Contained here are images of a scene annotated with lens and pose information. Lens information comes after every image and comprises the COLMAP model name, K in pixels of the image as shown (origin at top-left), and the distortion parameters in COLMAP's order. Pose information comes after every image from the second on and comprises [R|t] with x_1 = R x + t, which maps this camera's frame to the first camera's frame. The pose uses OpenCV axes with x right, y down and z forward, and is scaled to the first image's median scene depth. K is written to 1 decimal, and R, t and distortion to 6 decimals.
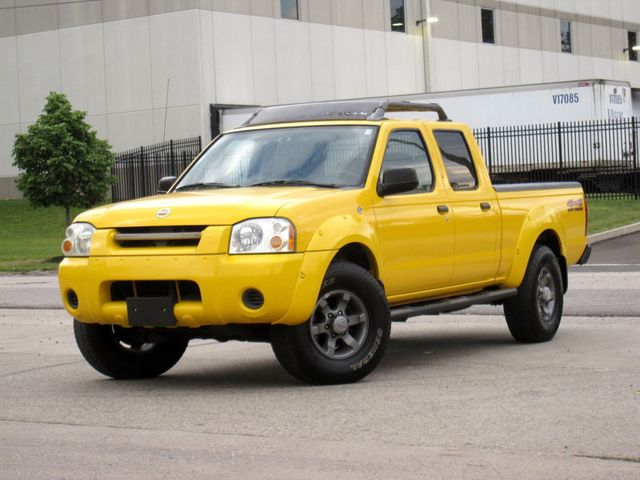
lens RADIAL K [[1730.3, 0, 320.0], [0, 1730.3, 240.0], [0, 0, 1]] dist [-0.057252, 0.000000]
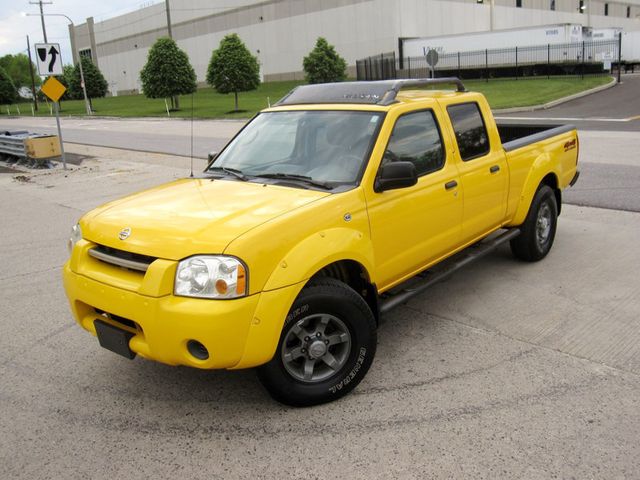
lens RADIAL K [[592.1, 0, 338.0], [0, 592.1, 222.2], [0, 0, 1]] dist [-0.057356, 0.000000]
pose [[0.981619, 0.028355, -0.188735, 0.063720], [0.016139, 0.973028, 0.230121, -0.071936], [0.190170, -0.228937, 0.954685, 0.558445]]
